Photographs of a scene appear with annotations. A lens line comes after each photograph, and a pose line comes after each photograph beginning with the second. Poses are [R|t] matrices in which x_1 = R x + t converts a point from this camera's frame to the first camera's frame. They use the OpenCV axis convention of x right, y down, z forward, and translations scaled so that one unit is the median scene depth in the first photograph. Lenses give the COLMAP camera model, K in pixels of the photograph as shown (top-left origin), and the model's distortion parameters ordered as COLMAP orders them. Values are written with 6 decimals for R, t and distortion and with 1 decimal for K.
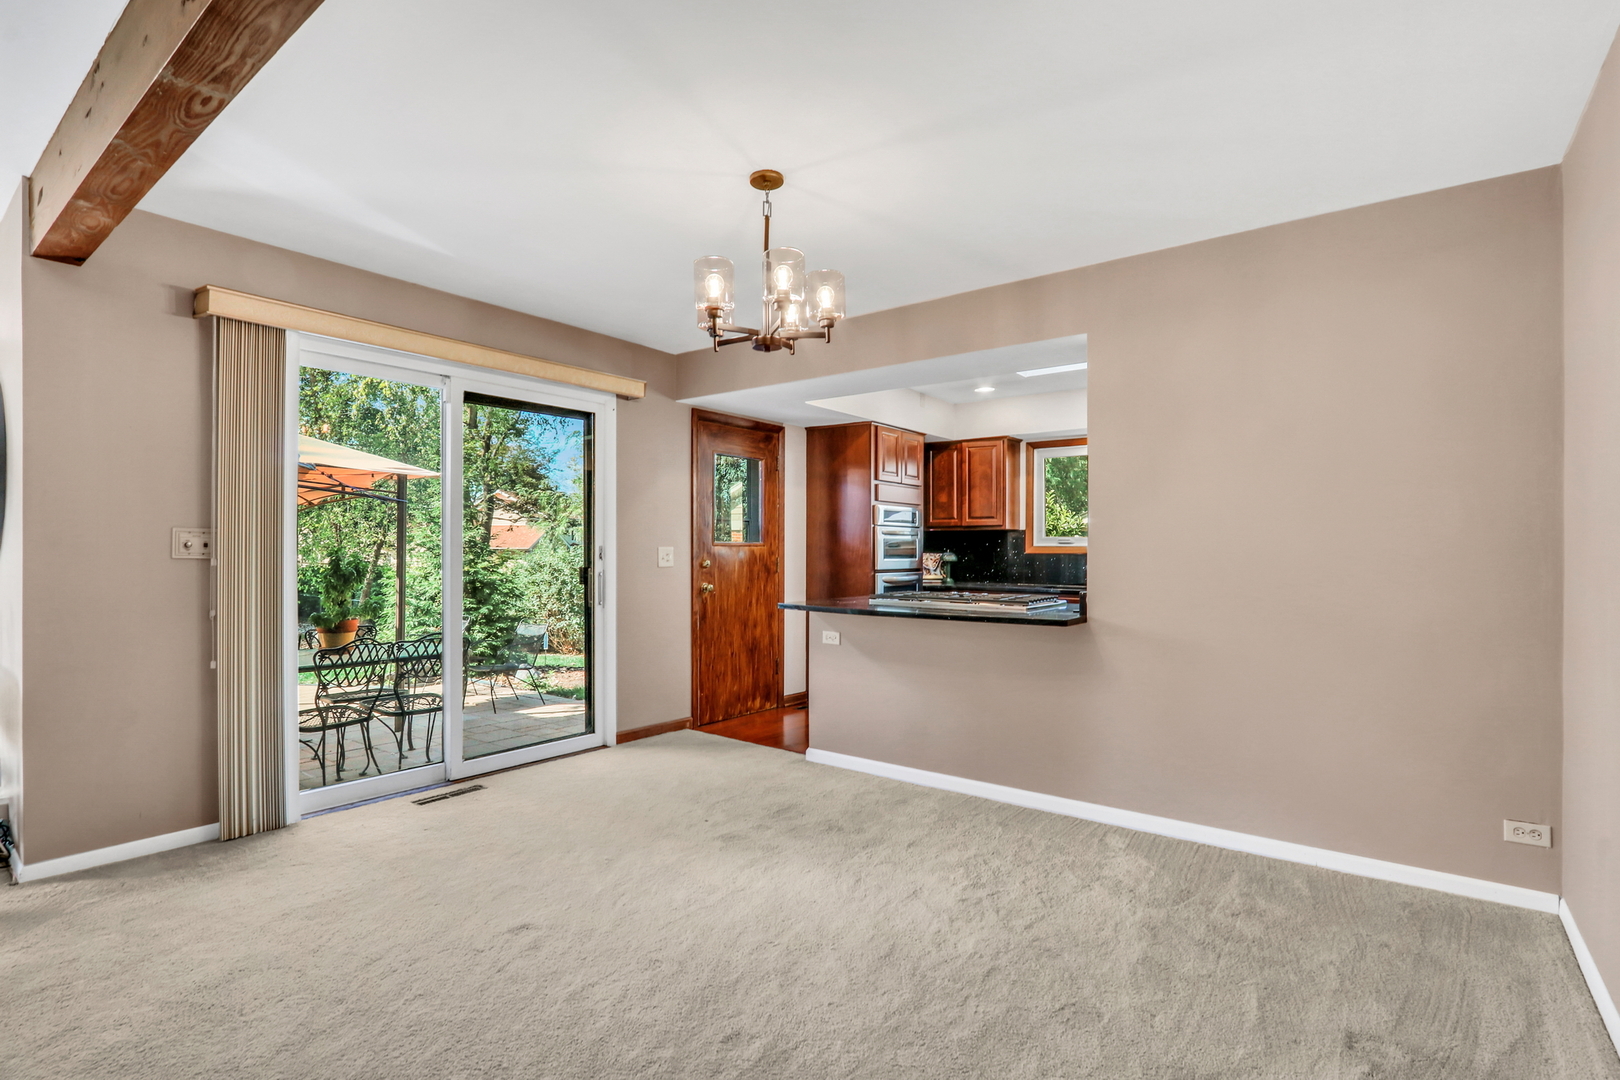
lens RADIAL K [[791.4, 0, 810.5], [0, 791.4, 549.8], [0, 0, 1]] dist [-0.001753, -0.000060]
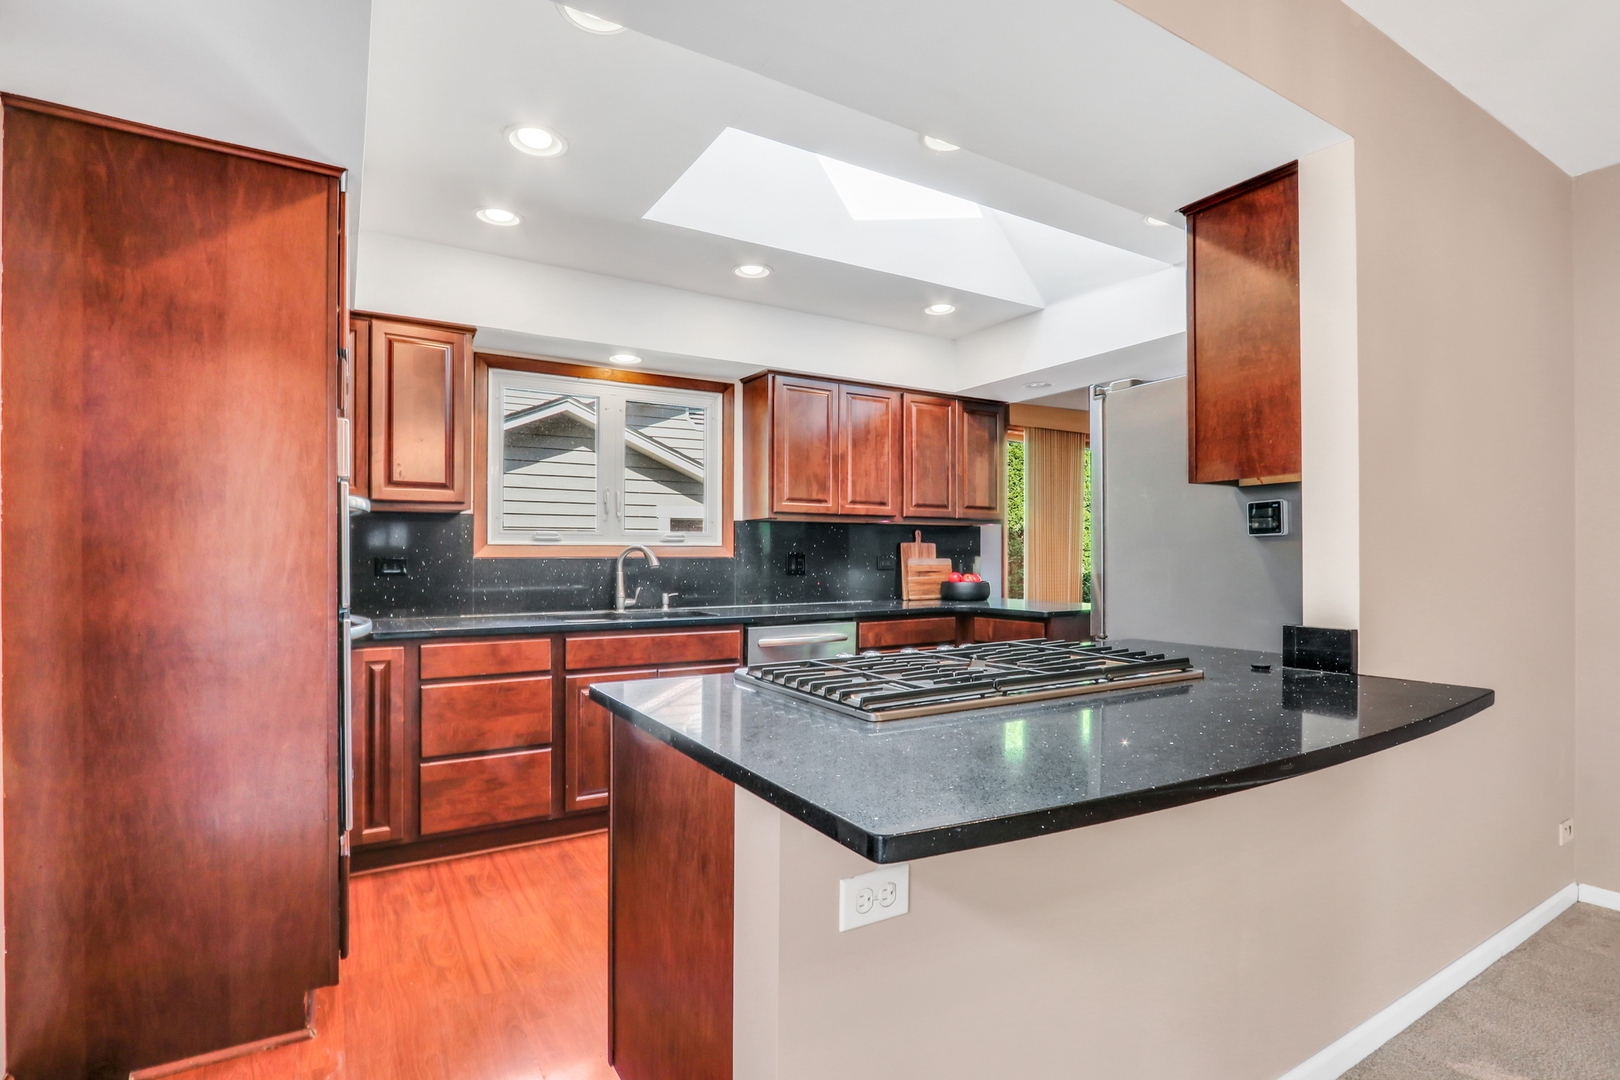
lens RADIAL K [[791.4, 0, 810.5], [0, 791.4, 549.8], [0, 0, 1]] dist [-0.001753, -0.000060]
pose [[0.372302, 0.002899, 0.928107, -0.157784], [-0.000015, 0.999995, -0.003117, 0.000879], [-0.928112, 0.001146, 0.372300, 0.664952]]
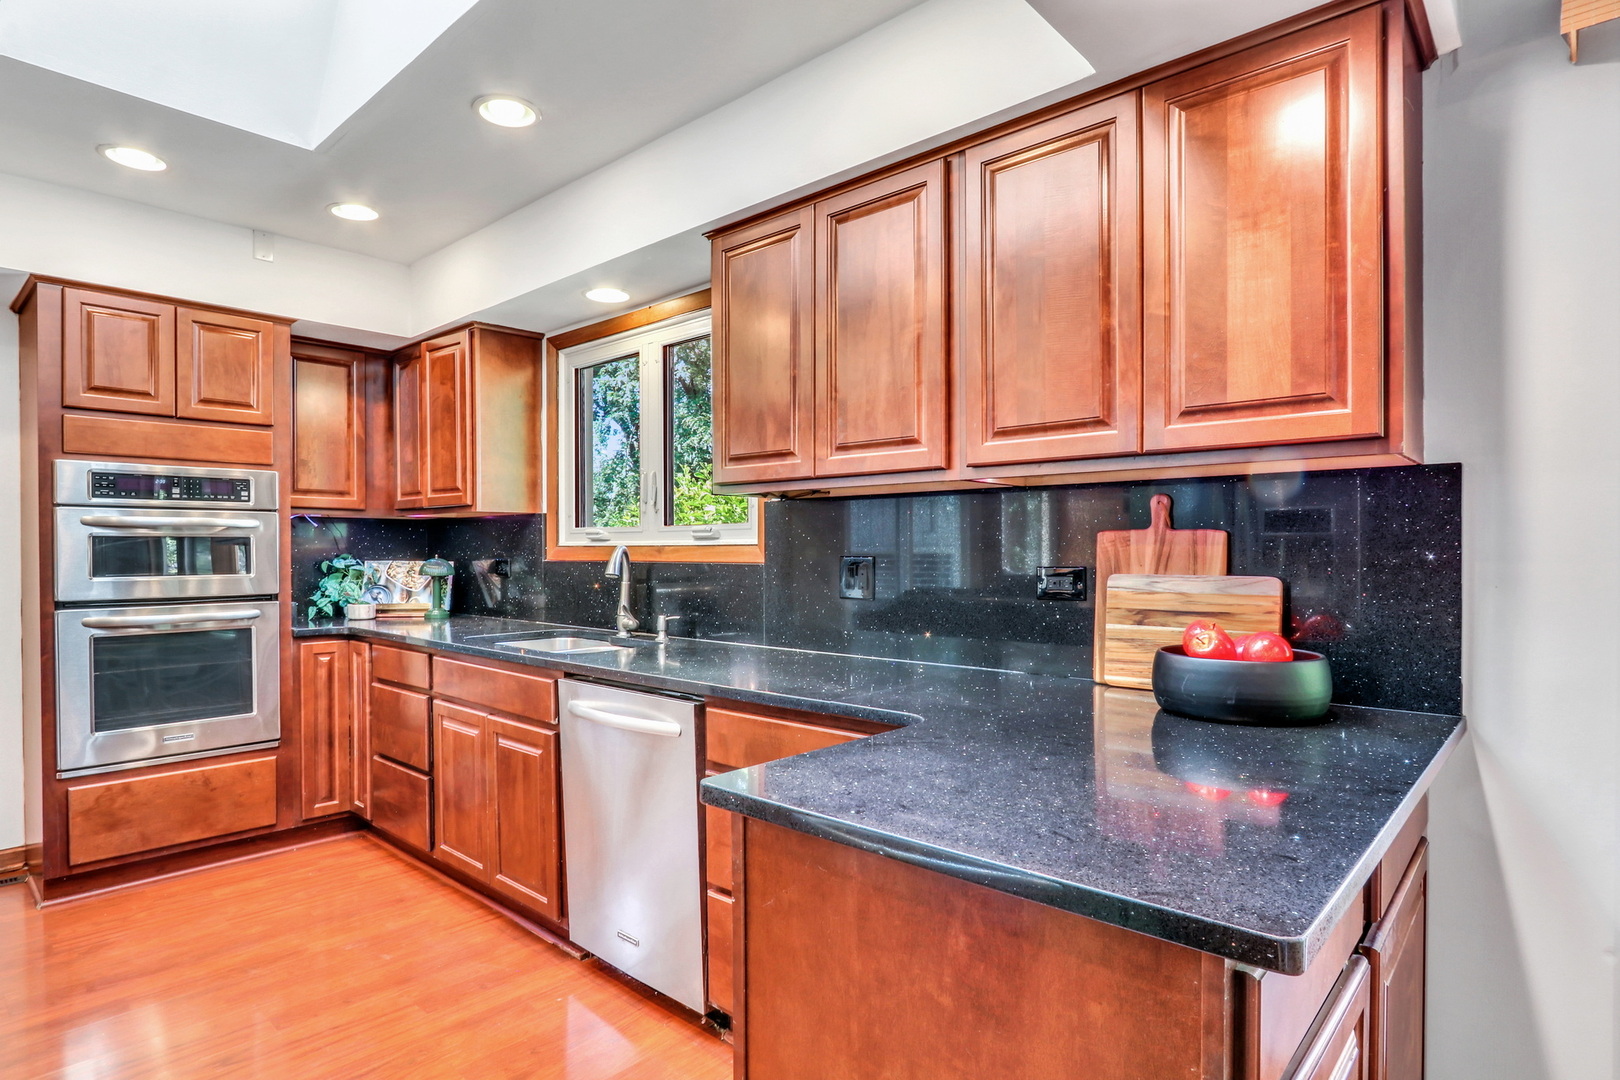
lens RADIAL K [[856.7, 0, 788.9], [0, 856.7, 552.1], [0, 0, 1]] dist [0.001085, 0.000397]
pose [[0.994232, -0.006034, -0.107085, 0.544089], [0.007121, 0.999927, 0.009768, -0.005311], [0.107018, -0.010474, 0.994202, 0.540803]]
